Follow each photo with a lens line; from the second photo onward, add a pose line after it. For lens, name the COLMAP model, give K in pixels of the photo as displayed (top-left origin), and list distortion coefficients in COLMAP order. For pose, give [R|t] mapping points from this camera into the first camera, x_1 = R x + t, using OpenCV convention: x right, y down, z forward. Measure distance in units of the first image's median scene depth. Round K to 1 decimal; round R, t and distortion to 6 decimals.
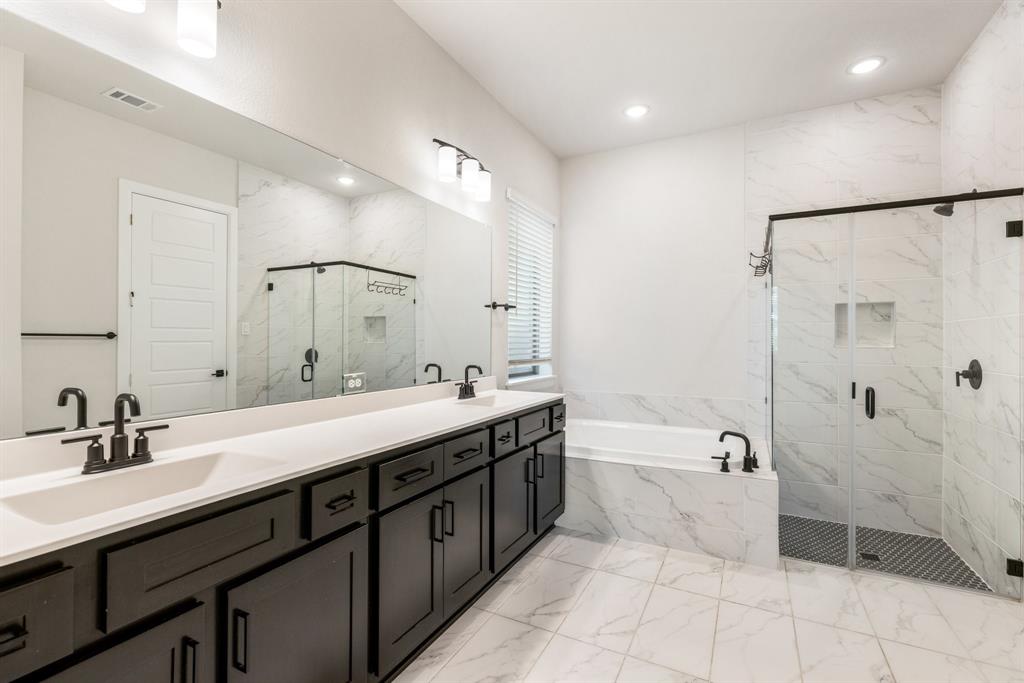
lens RADIAL K [[467.9, 0, 512.7], [0, 467.9, 335.1], [0, 0, 1]] dist [0.009661, -0.000138]
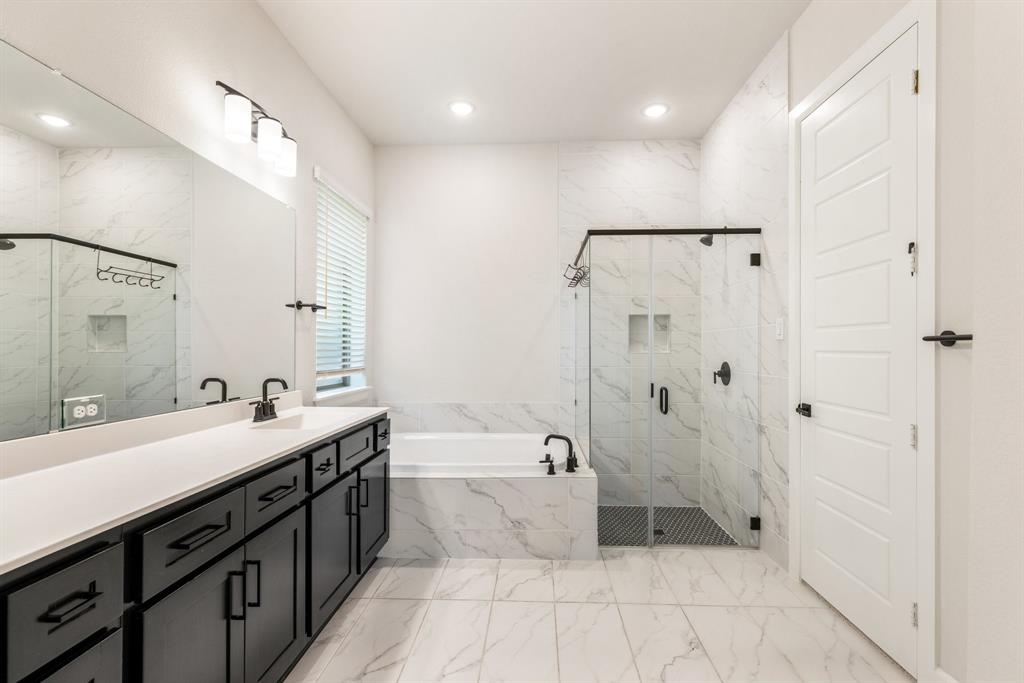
lens RADIAL K [[467.9, 0, 515.6], [0, 467.9, 344.9], [0, 0, 1]] dist [0.009661, -0.000138]
pose [[0.904024, 0.000758, 0.427481, -0.054116], [-0.002986, 0.999985, 0.004543, 0.002363], [-0.427471, -0.005383, 0.904013, 0.097753]]
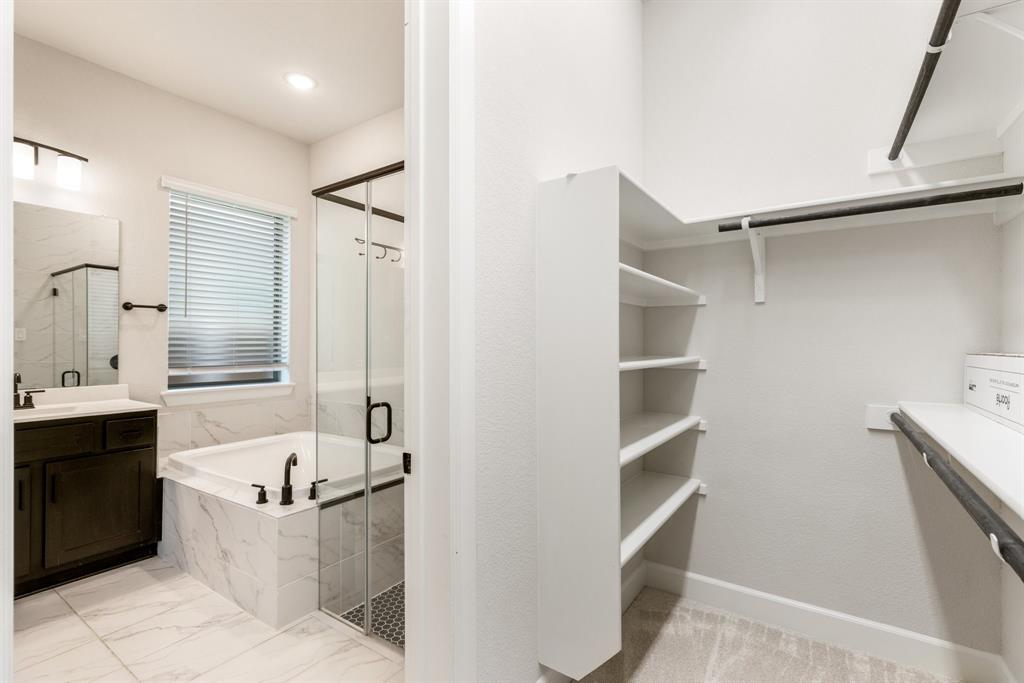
lens RADIAL K [[467.9, 0, 512.6], [0, 467.9, 339.6], [0, 0, 1]] dist [0.009661, -0.000138]
pose [[0.990967, -0.008243, -0.133852, 0.927498], [0.008721, 0.999958, 0.002988, 0.004923], [0.133822, -0.004128, 0.990997, 0.224190]]
